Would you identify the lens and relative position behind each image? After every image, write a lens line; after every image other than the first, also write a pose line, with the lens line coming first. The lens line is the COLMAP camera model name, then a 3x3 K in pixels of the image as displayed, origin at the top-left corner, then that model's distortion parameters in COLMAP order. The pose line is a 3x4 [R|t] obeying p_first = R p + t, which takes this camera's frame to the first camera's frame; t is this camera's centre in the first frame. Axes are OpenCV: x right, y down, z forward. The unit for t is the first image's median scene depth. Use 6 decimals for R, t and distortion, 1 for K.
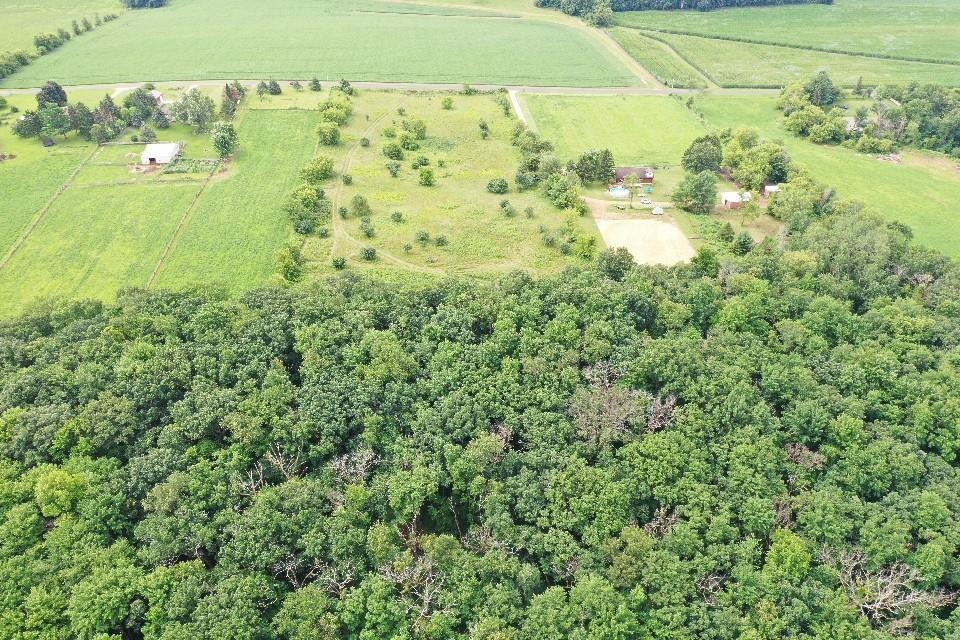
lens RADIAL K [[754.9, 0, 483.7], [0, 754.9, 317.1], [0, 0, 1]] dist [-0.000543, -0.005817]
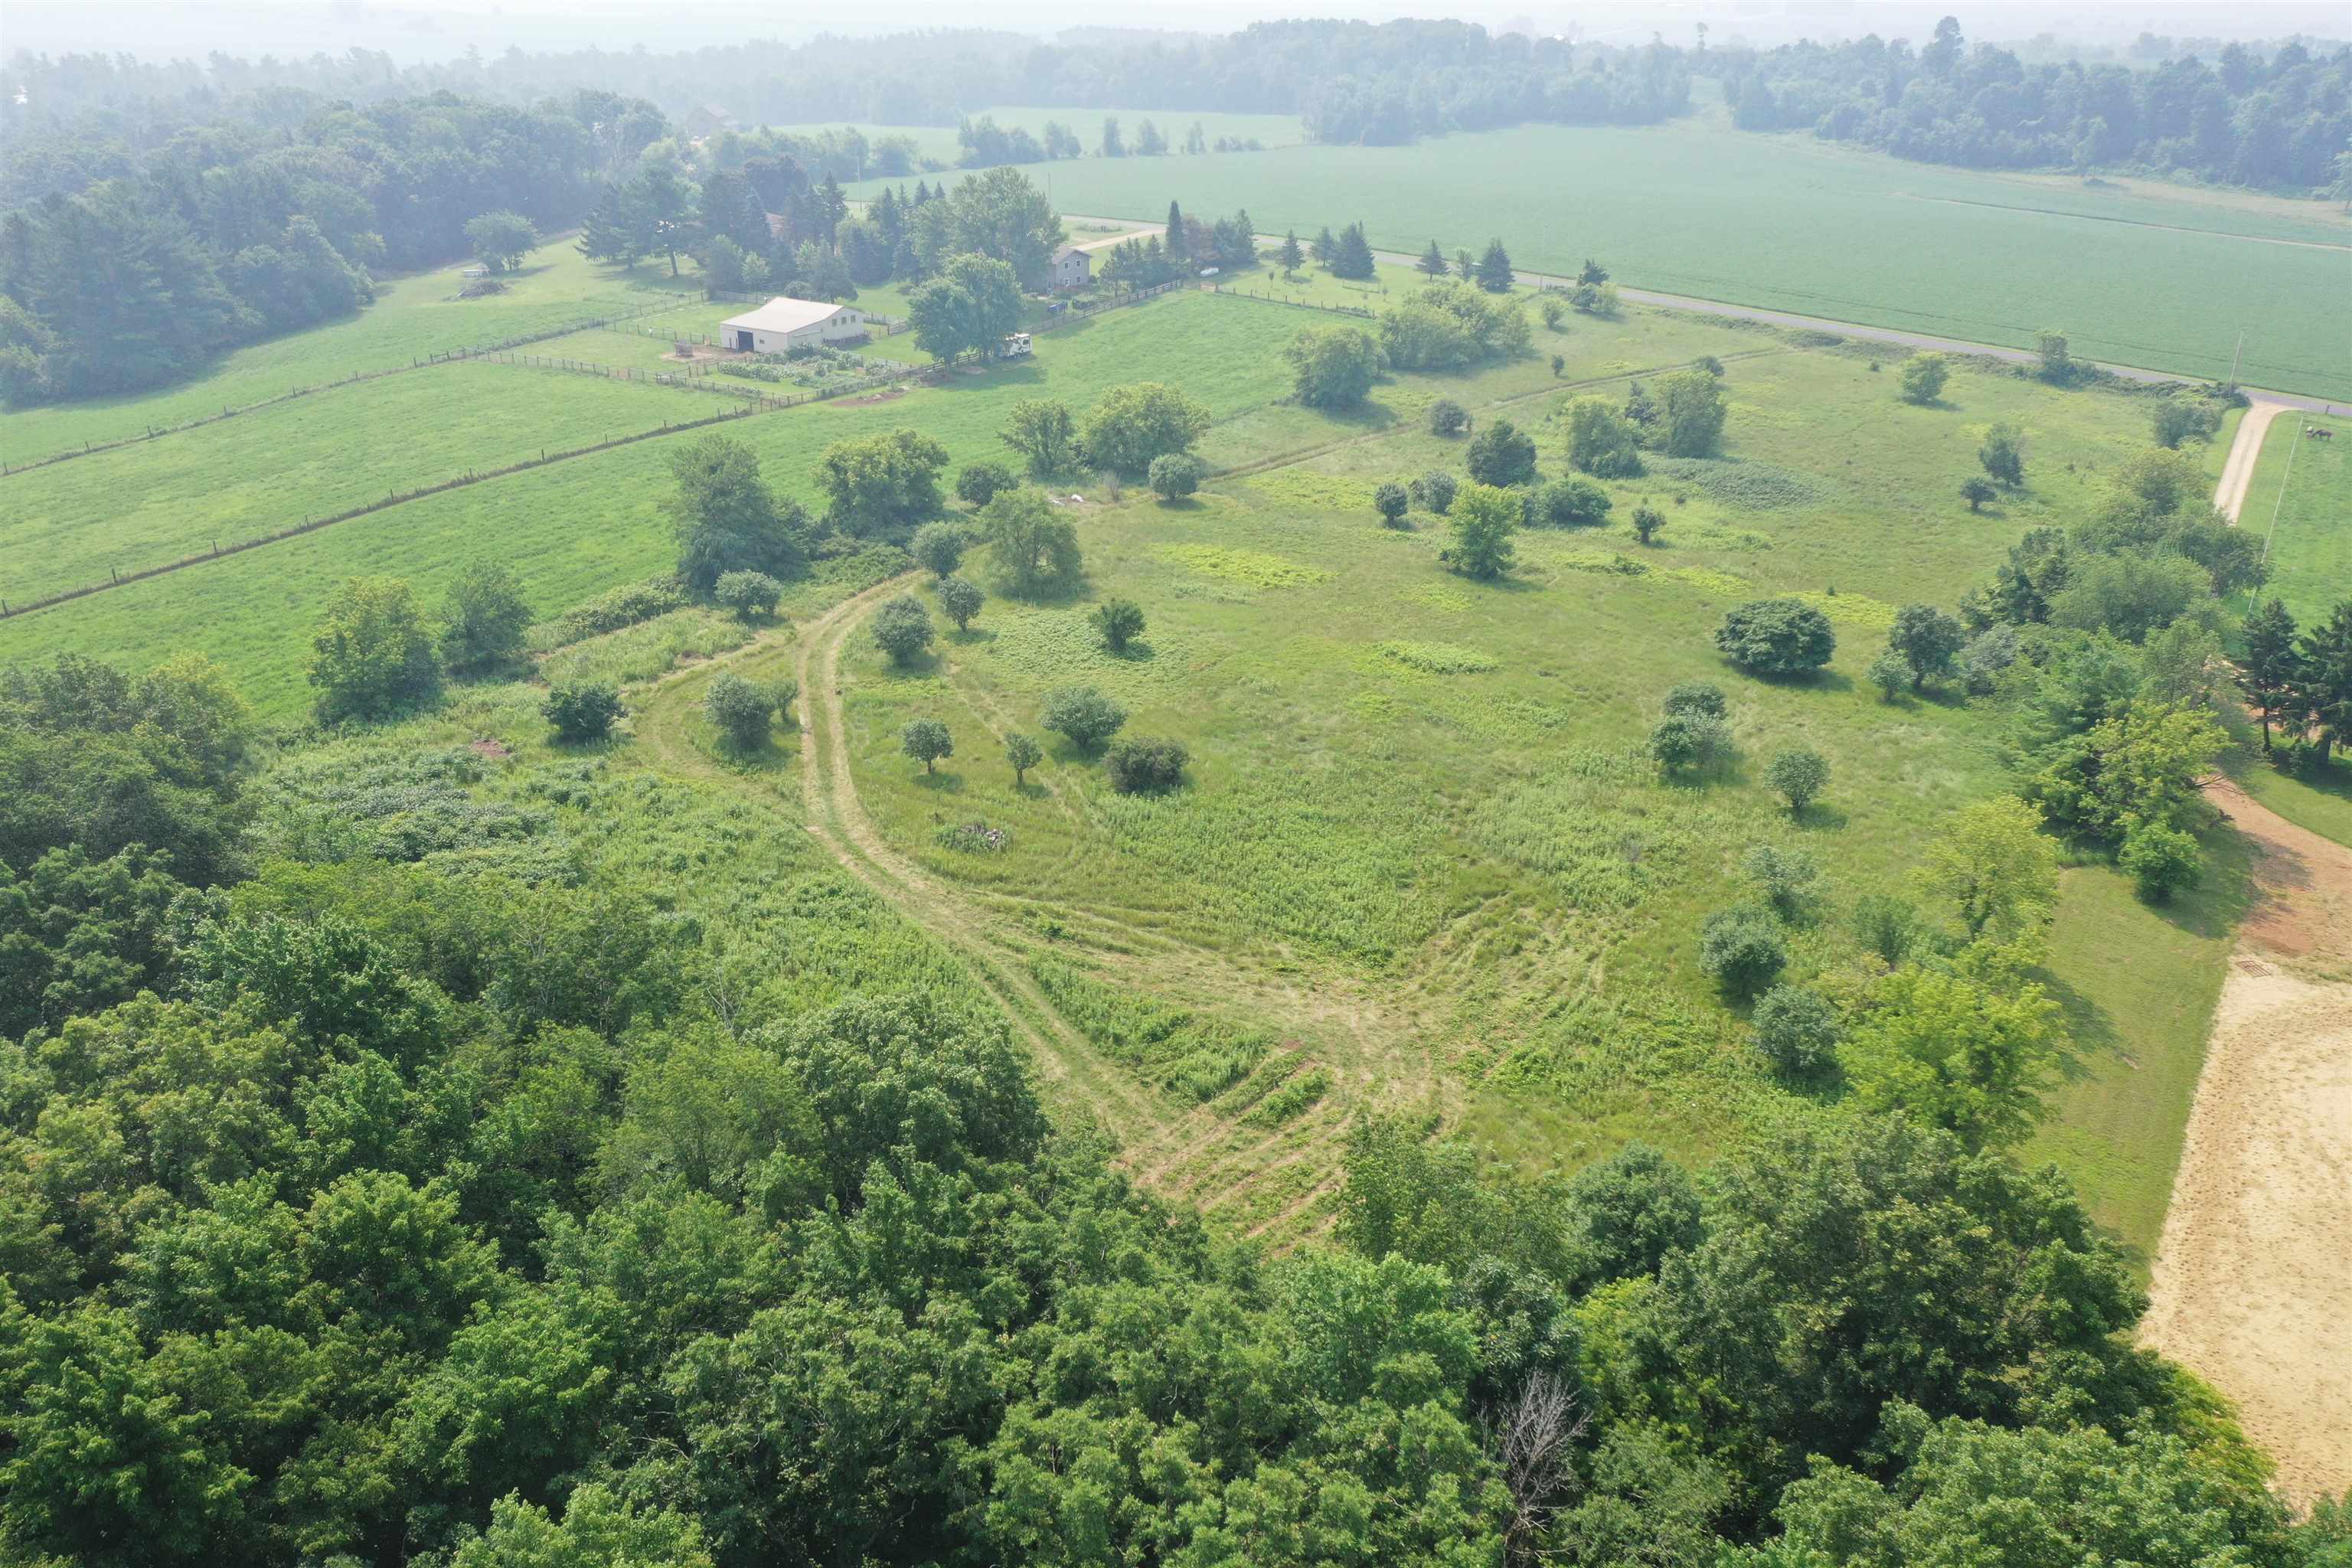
lens RADIAL K [[1844.7, 0, 1173.8], [0, 1844.7, 779.3], [0, 0, 1]] dist [-0.006037, 0.005012]
pose [[0.796443, 0.256596, -0.547574, 0.146597], [-0.337708, 0.939881, -0.050760, -0.062131], [0.501630, 0.225347, 0.835216, 0.508219]]
